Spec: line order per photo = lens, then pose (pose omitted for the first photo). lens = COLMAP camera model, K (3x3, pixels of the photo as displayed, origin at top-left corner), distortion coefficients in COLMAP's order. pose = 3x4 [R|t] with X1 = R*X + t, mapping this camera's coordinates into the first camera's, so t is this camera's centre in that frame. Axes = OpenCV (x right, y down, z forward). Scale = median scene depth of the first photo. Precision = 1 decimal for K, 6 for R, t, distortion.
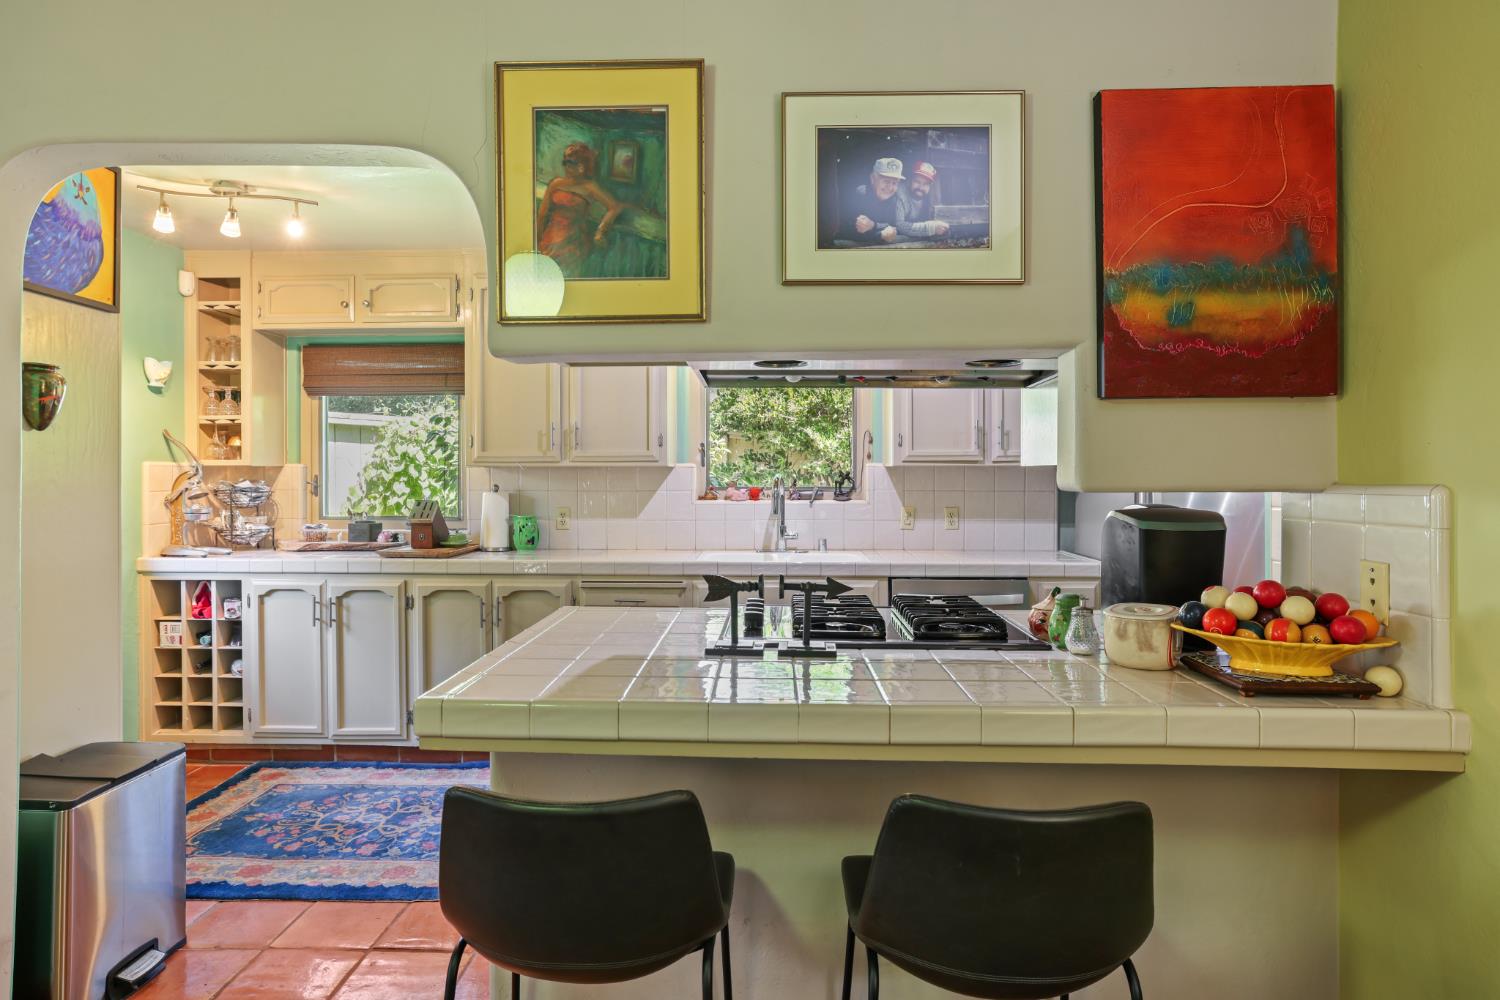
lens RADIAL K [[849.7, 0, 771.4], [0, 849.7, 464.3], [0, 0, 1]] dist [0.002858, 0.000447]
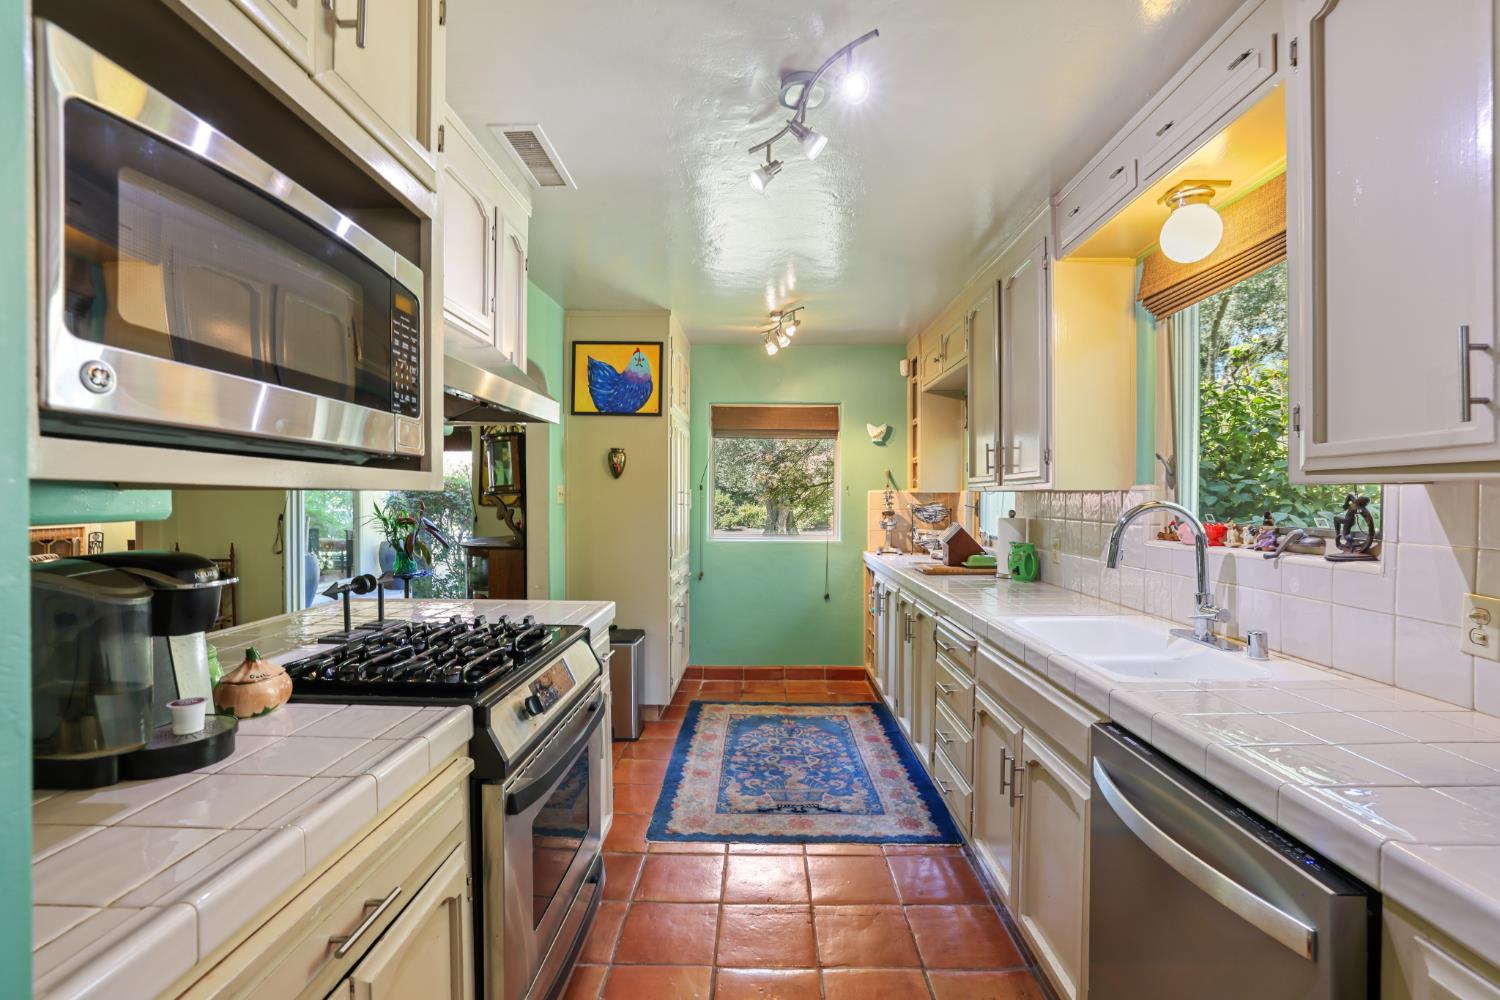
lens RADIAL K [[681.0, 0, 755.9], [0, 681.0, 499.0], [0, 0, 1]] dist [-0.036875, 0.023149]
pose [[-0.011921, 0.003960, -0.999921, 0.478356], [0.010718, 0.999935, 0.003832, 0.005374], [0.999871, -0.010672, -0.011963, 0.742251]]
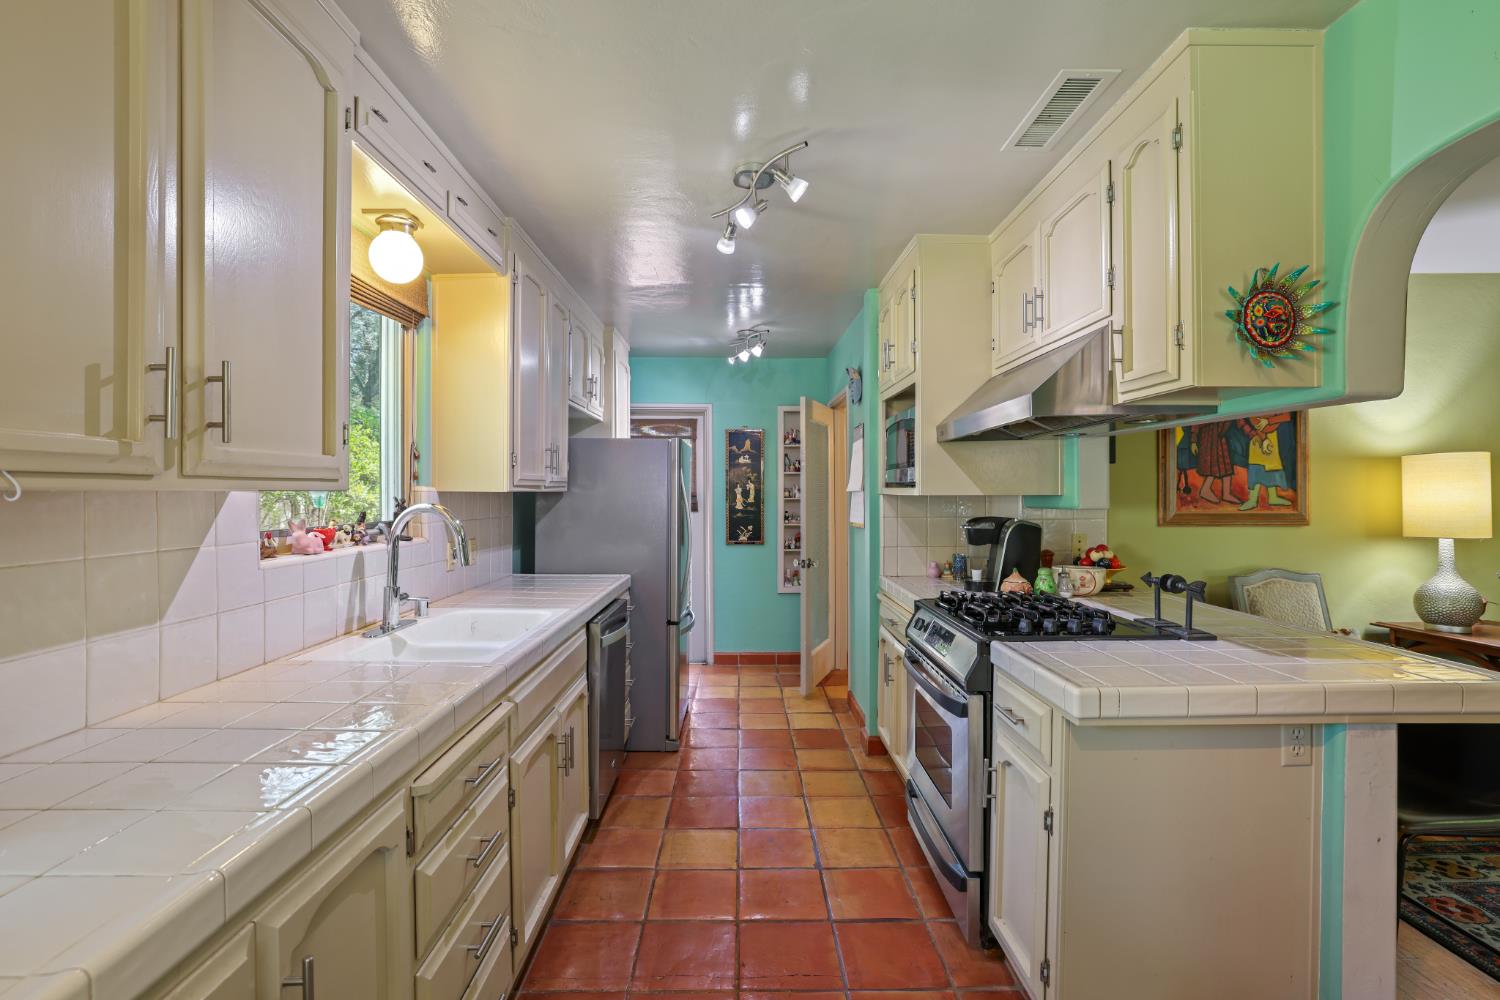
lens RADIAL K [[665.4, 0, 746.7], [0, 665.4, 493.4], [0, 0, 1]] dist [-0.011318, 0.000446]
pose [[-0.006926, -0.001346, 0.999975, -0.492536], [-0.011157, 0.999937, 0.001269, 0.000568], [-0.999914, -0.011148, -0.006940, 0.778330]]
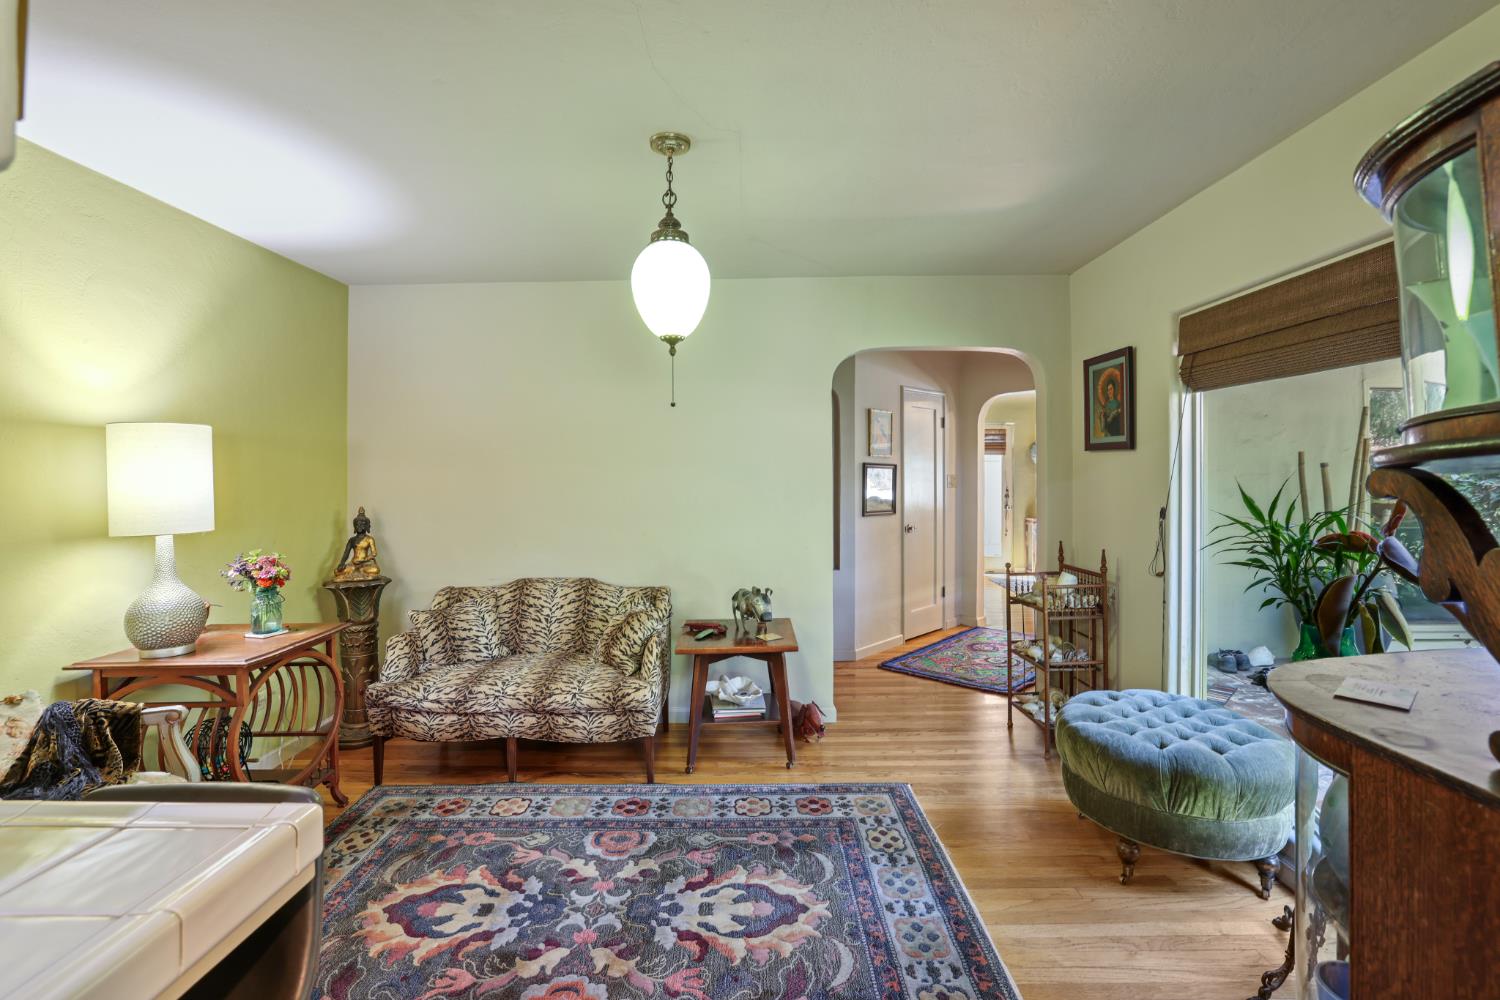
lens RADIAL K [[649.6, 0, 746.1], [0, 649.6, 485.1], [0, 0, 1]] dist [-0.043551, 0.015164]
pose [[-0.999672, 0.003975, 0.025284, -0.285828], [0.003928, 0.999990, -0.001936, 0.002582], [-0.025291, -0.001836, -0.999678, 0.531097]]
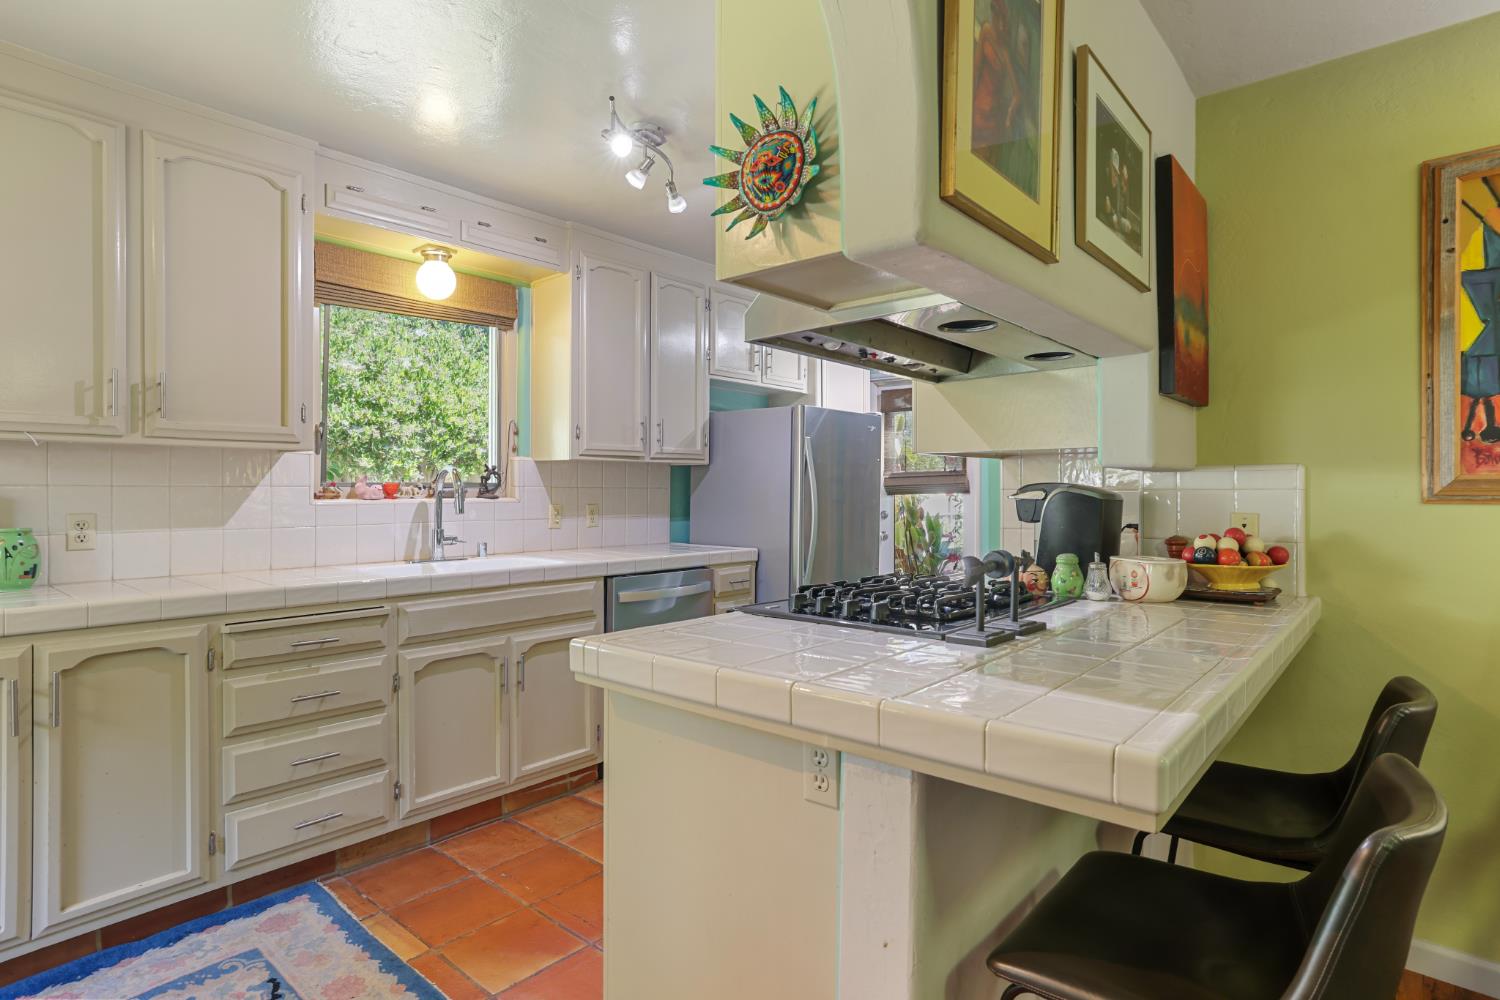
lens RADIAL K [[771.9, 0, 749.2], [0, 771.9, 485.1], [0, 0, 1]] dist [-0.017903, 0.000463]
pose [[0.648539, 0.004336, 0.761169, -0.372304], [-0.009682, 0.999950, 0.002553, 0.026091], [-0.761120, -0.009025, 0.648548, 0.304327]]
